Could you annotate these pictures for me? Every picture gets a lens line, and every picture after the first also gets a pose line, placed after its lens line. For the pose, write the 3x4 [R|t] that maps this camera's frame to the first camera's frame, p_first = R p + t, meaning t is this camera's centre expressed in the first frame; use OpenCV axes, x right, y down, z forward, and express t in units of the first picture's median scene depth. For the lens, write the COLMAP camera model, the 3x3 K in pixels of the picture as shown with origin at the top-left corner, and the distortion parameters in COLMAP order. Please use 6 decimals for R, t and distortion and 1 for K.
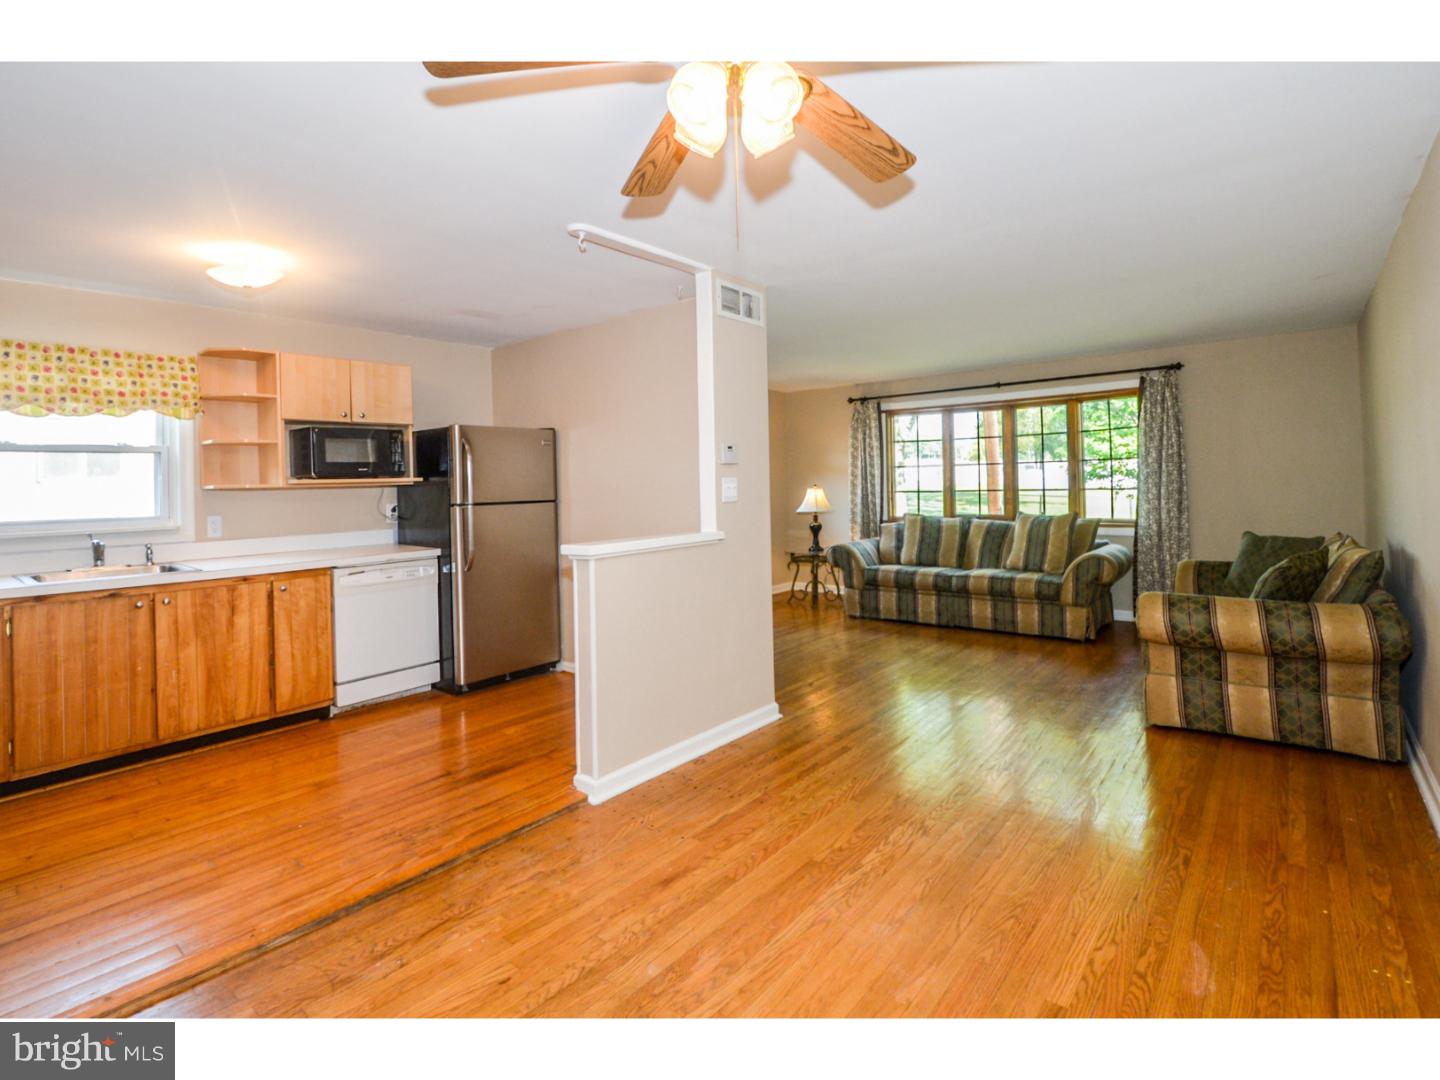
lens RADIAL K [[701.7, 0, 715.6], [0, 701.7, 481.7], [0, 0, 1]] dist [-0.014453, -0.000094]
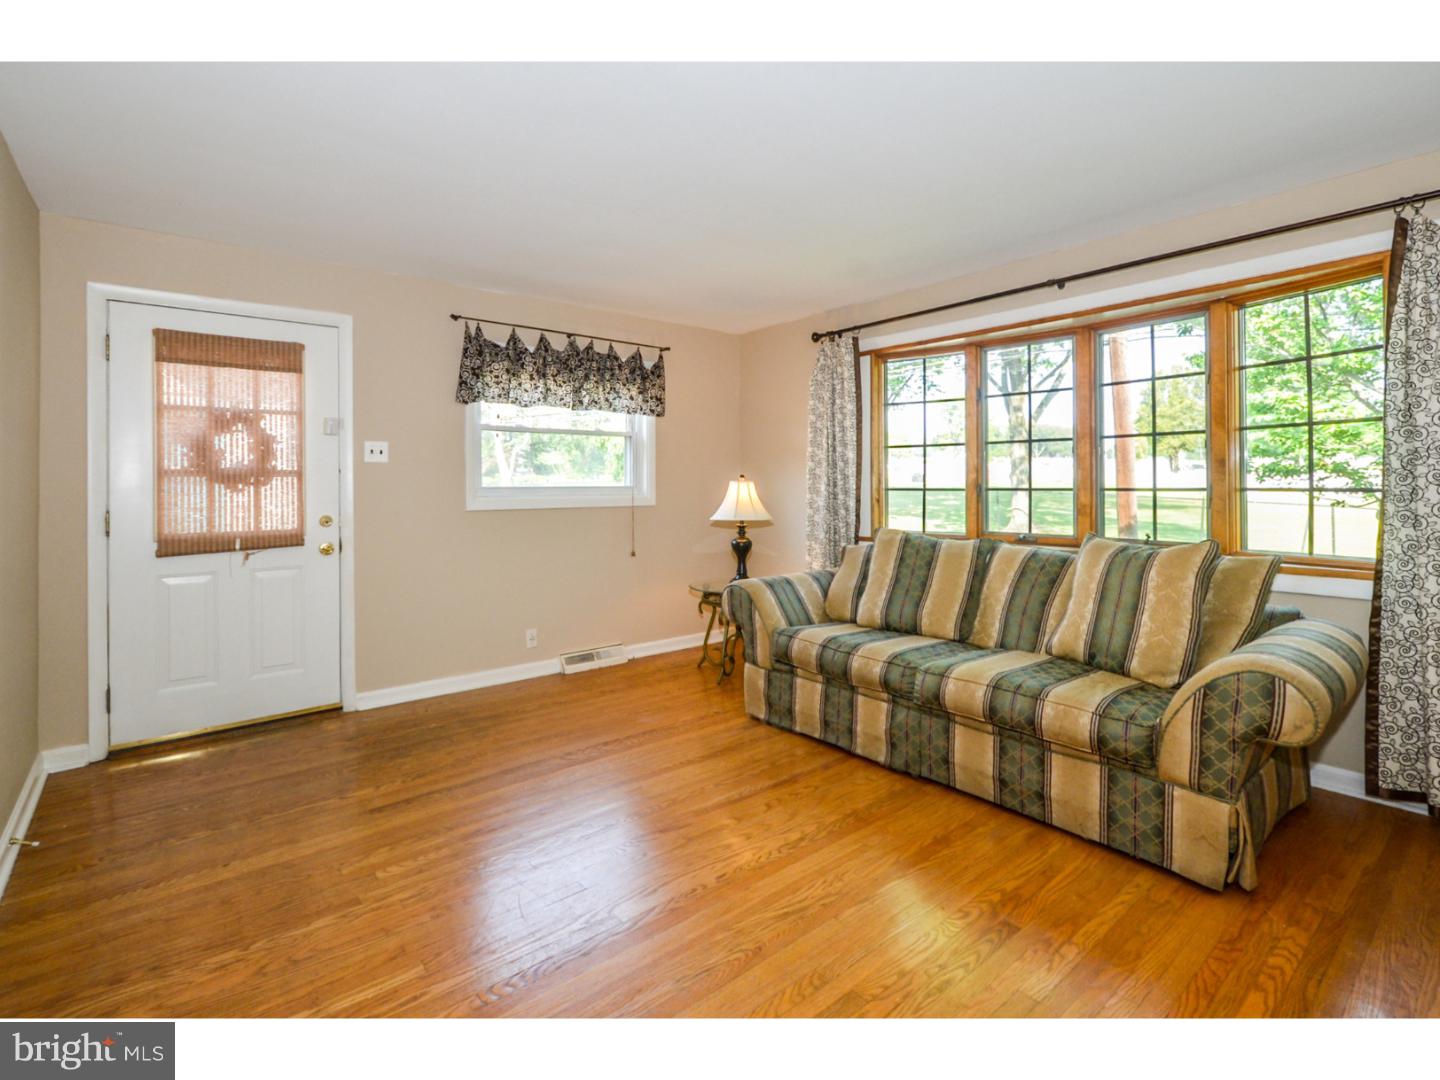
lens RADIAL K [[684.9, 0, 722.8], [0, 684.9, 480.0], [0, 0, 1]] dist [0.000155, -0.000616]
pose [[0.981859, 0.013149, -0.189157, 0.297782], [-0.012520, 0.999911, 0.004524, 0.007801], [0.189199, -0.002074, 0.981936, 0.529418]]
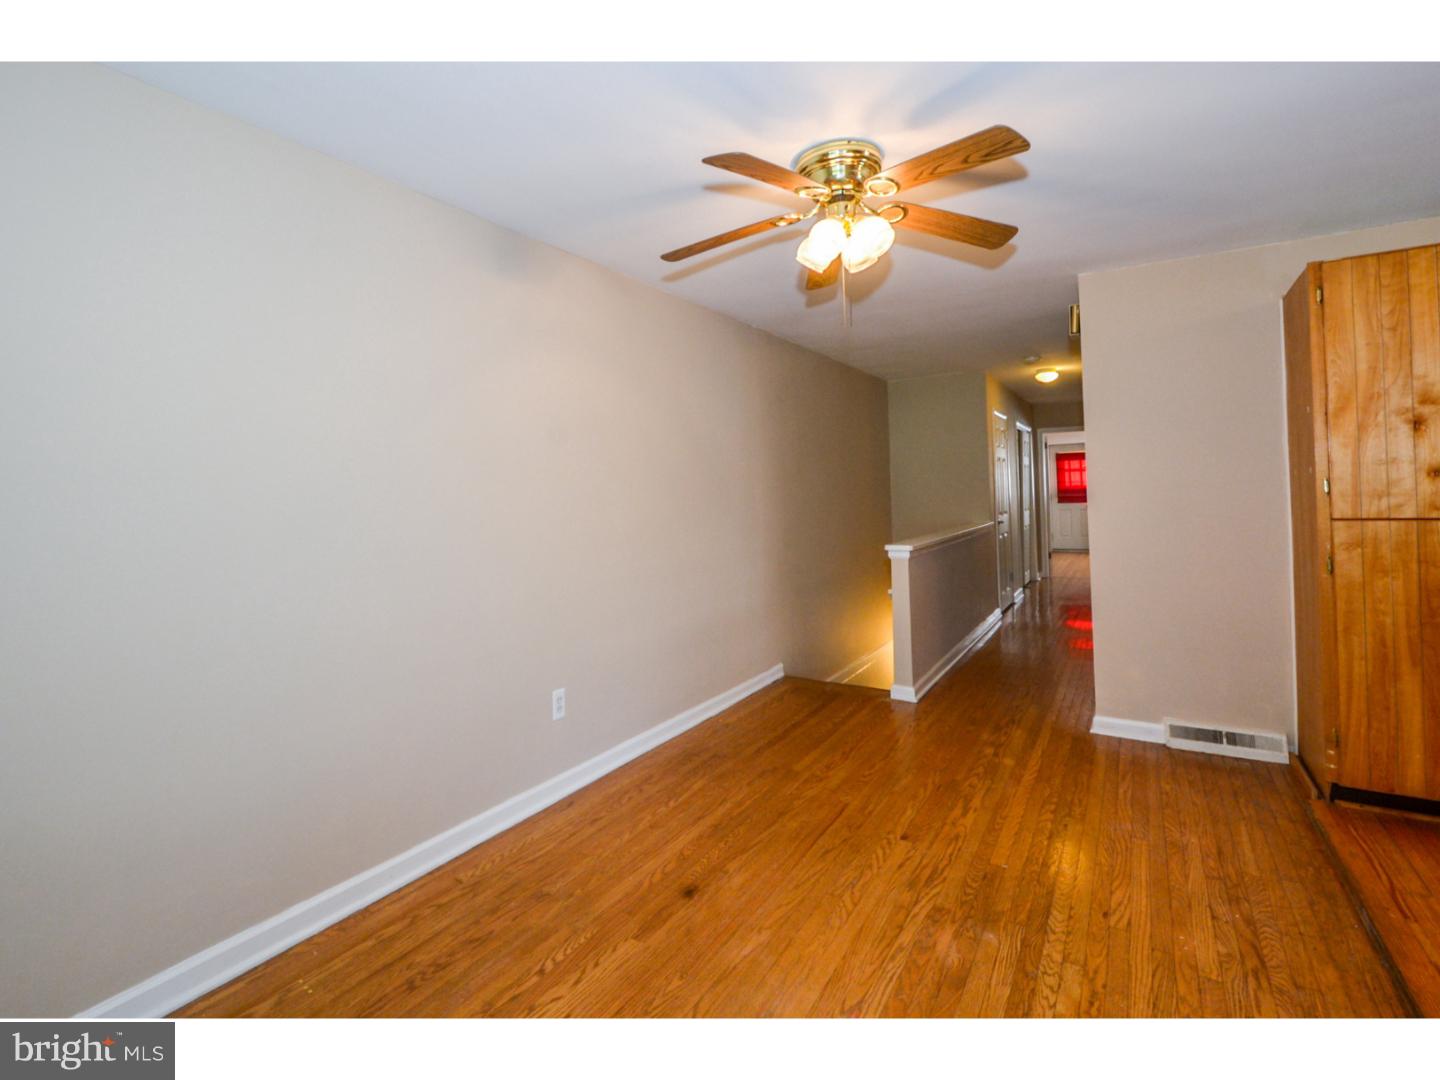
lens RADIAL K [[668.4, 0, 728.0], [0, 668.4, 483.6], [0, 0, 1]] dist [-0.001960, -0.000928]
pose [[-0.988969, 0.047284, -0.140374, 0.130752], [0.050236, 0.998583, -0.017564, 0.000886], [0.139345, -0.024422, -0.989943, 0.615469]]
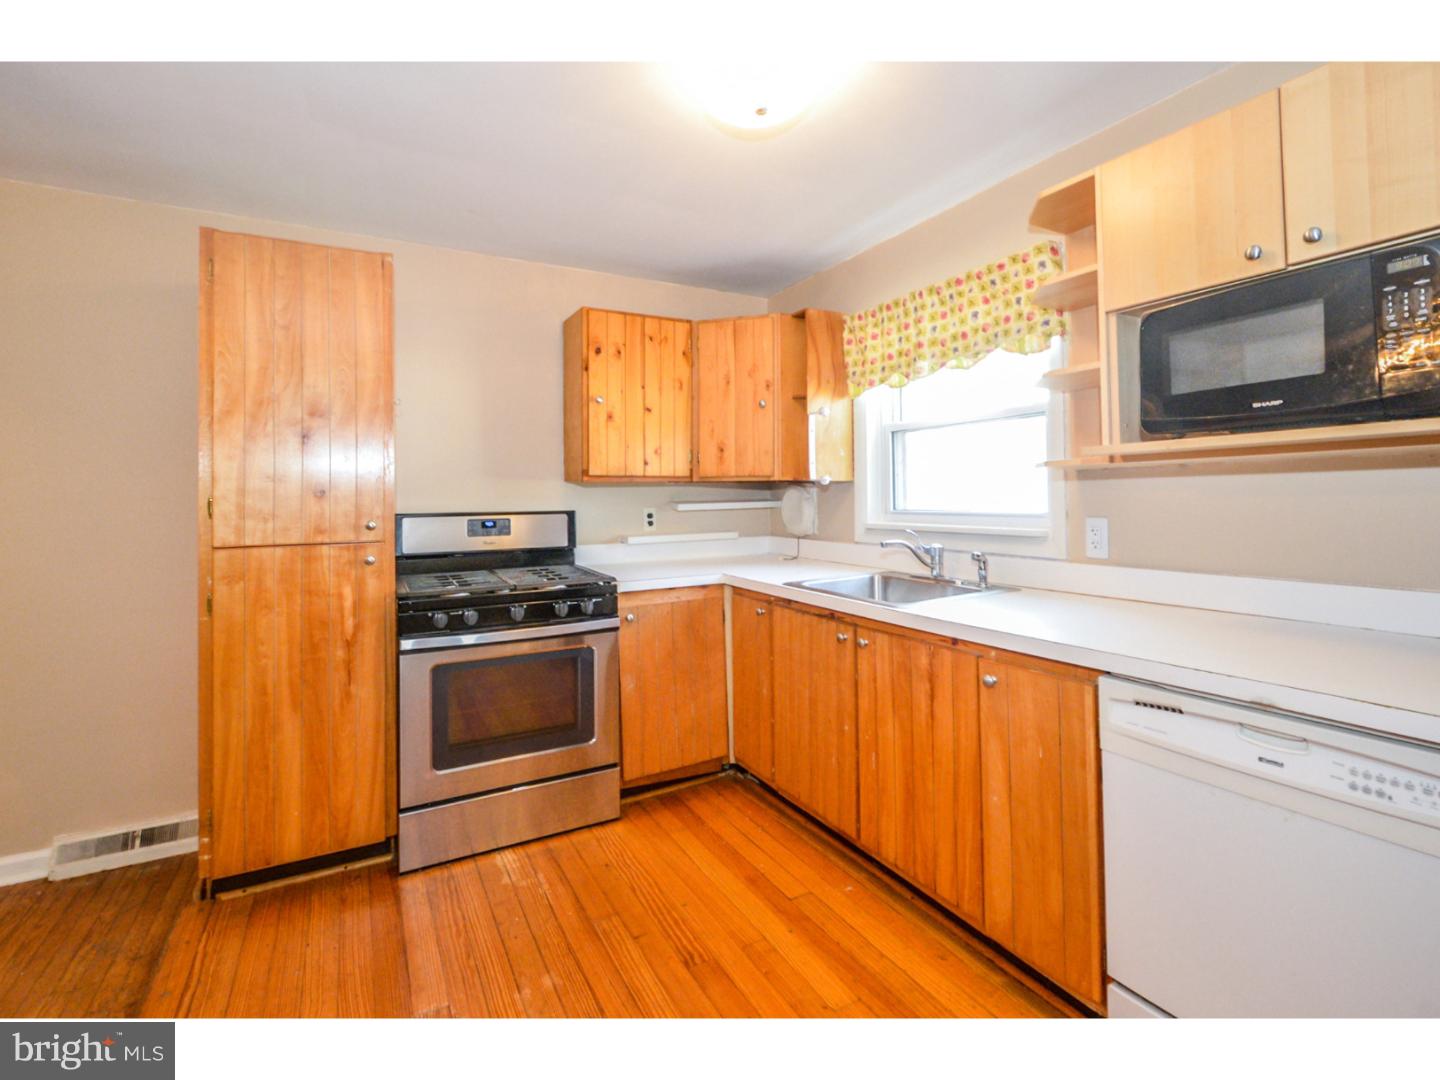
lens RADIAL K [[666.1, 0, 720.4], [0, 666.1, 486.4], [0, 0, 1]] dist [-0.001350, -0.001127]
pose [[-0.366003, 0.016651, -0.930465, -0.085608], [0.027355, 0.999600, 0.007128, 0.008536], [0.930211, -0.022844, -0.366312, 0.616315]]
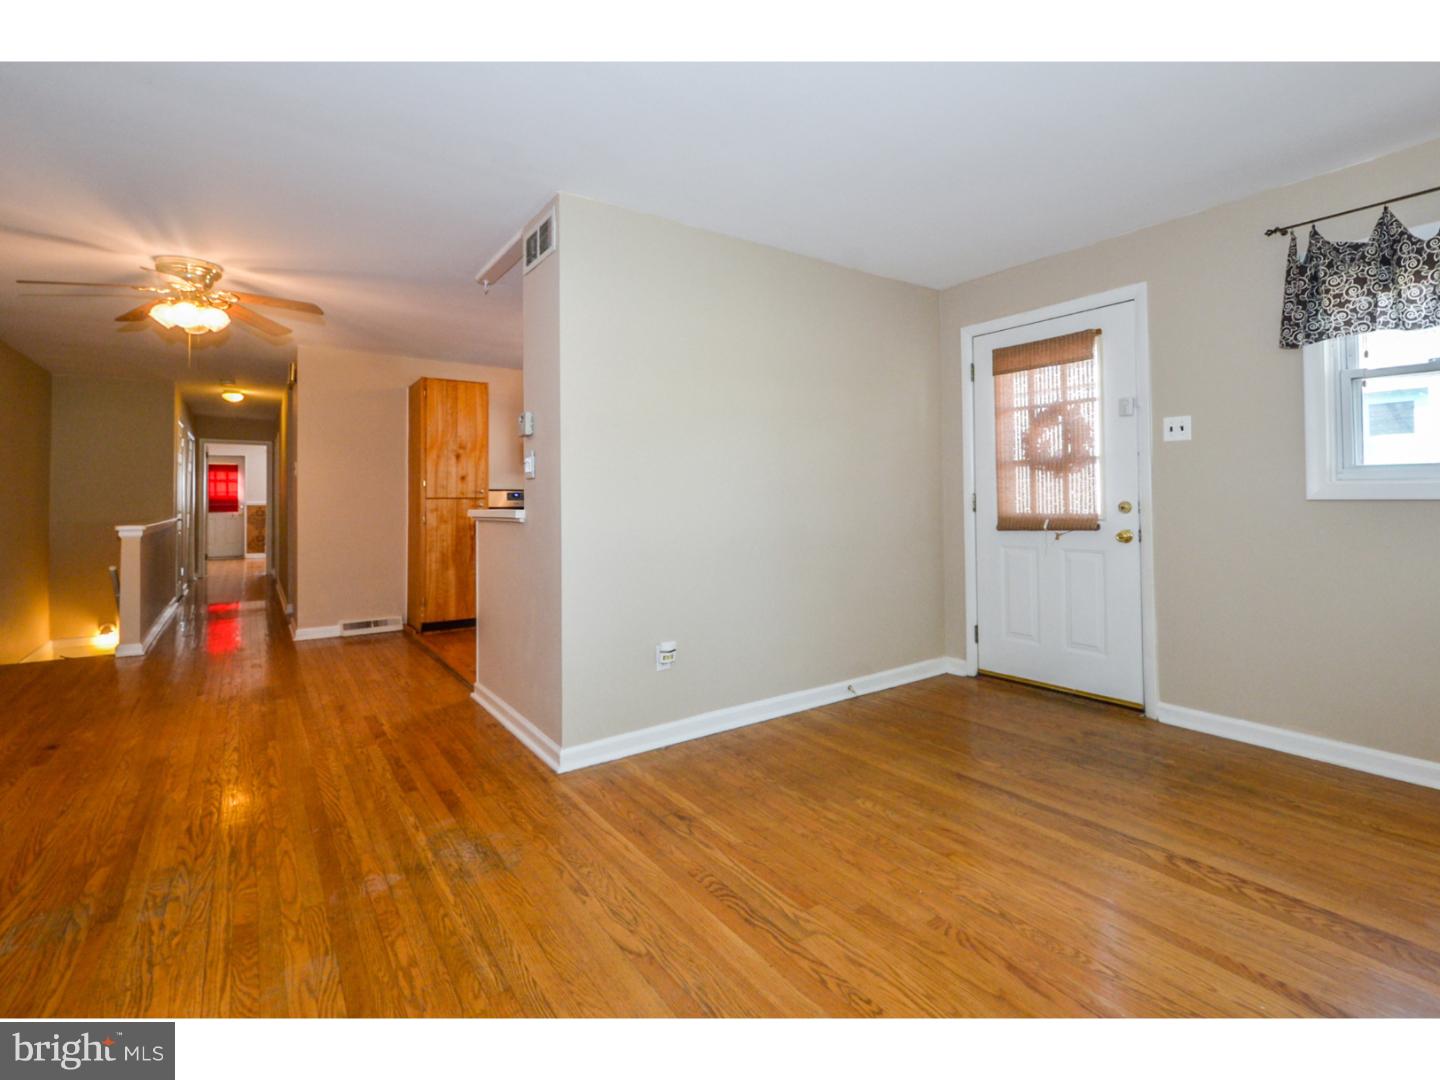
lens RADIAL K [[668.4, 0, 728.0], [0, 668.4, 483.6], [0, 0, 1]] dist [-0.001960, -0.000928]
pose [[-0.255128, 0.002450, -0.966904, 0.467113], [0.020644, 0.999783, -0.002914, 0.026312], [0.966687, -0.020704, -0.255123, 0.878350]]
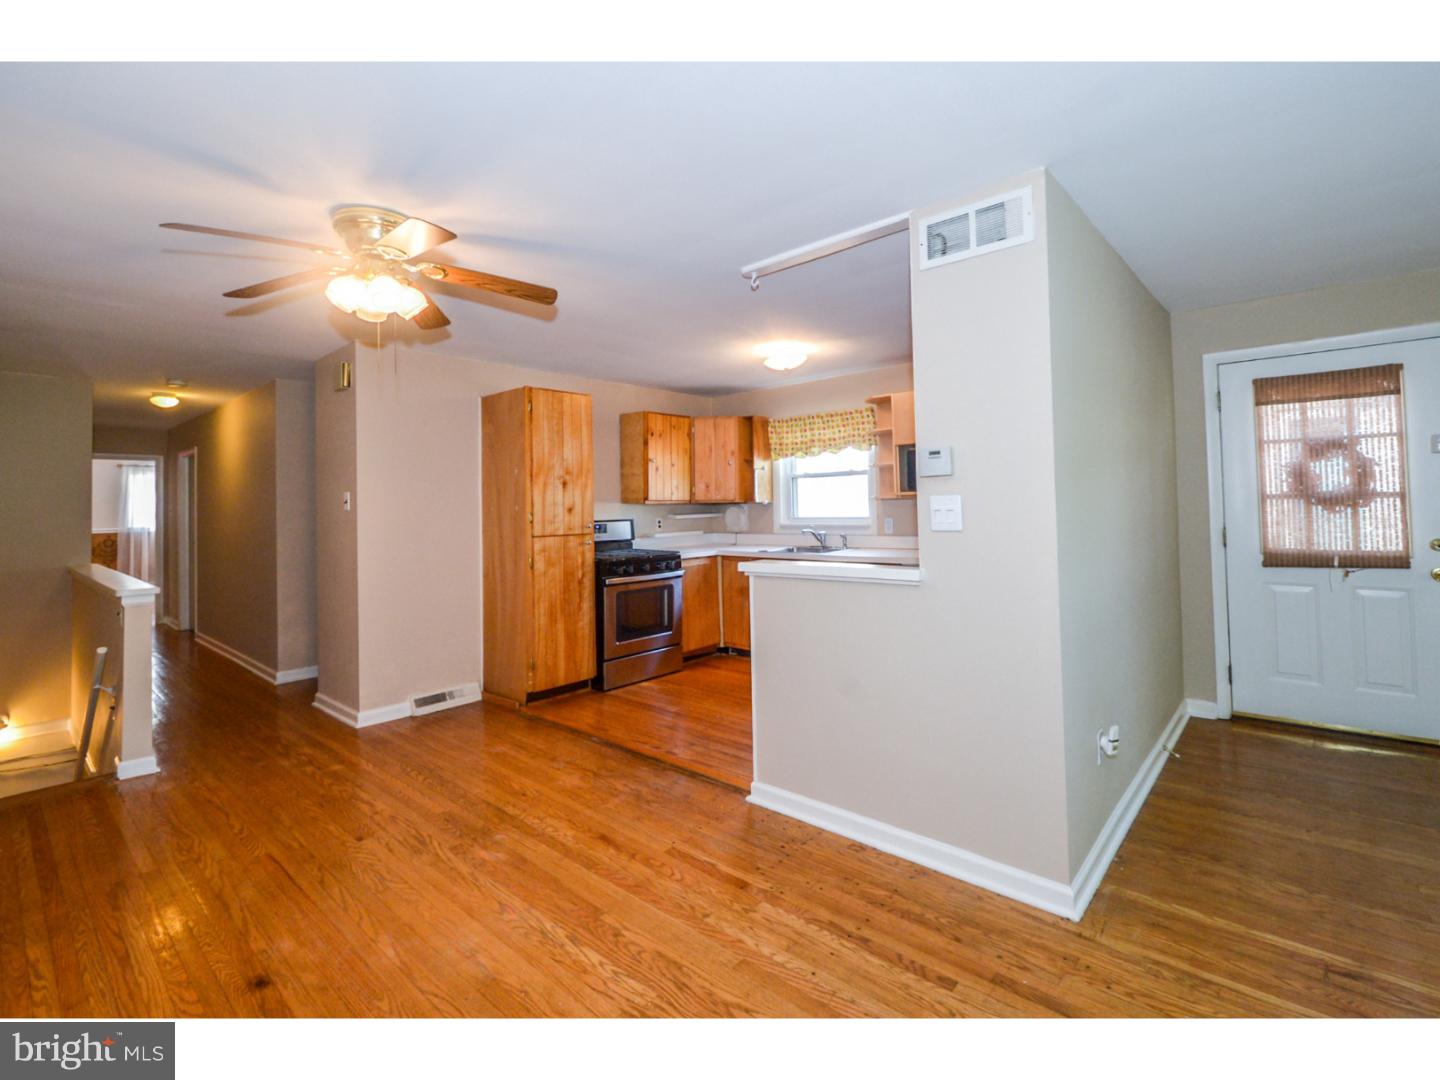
lens RADIAL K [[666.1, 0, 720.4], [0, 666.1, 486.4], [0, 0, 1]] dist [-0.001350, -0.001127]
pose [[-0.038707, -0.004161, -0.999242, 0.413807], [0.027018, 0.999621, -0.005209, -0.010531], [0.998885, -0.027199, -0.038580, 0.483105]]
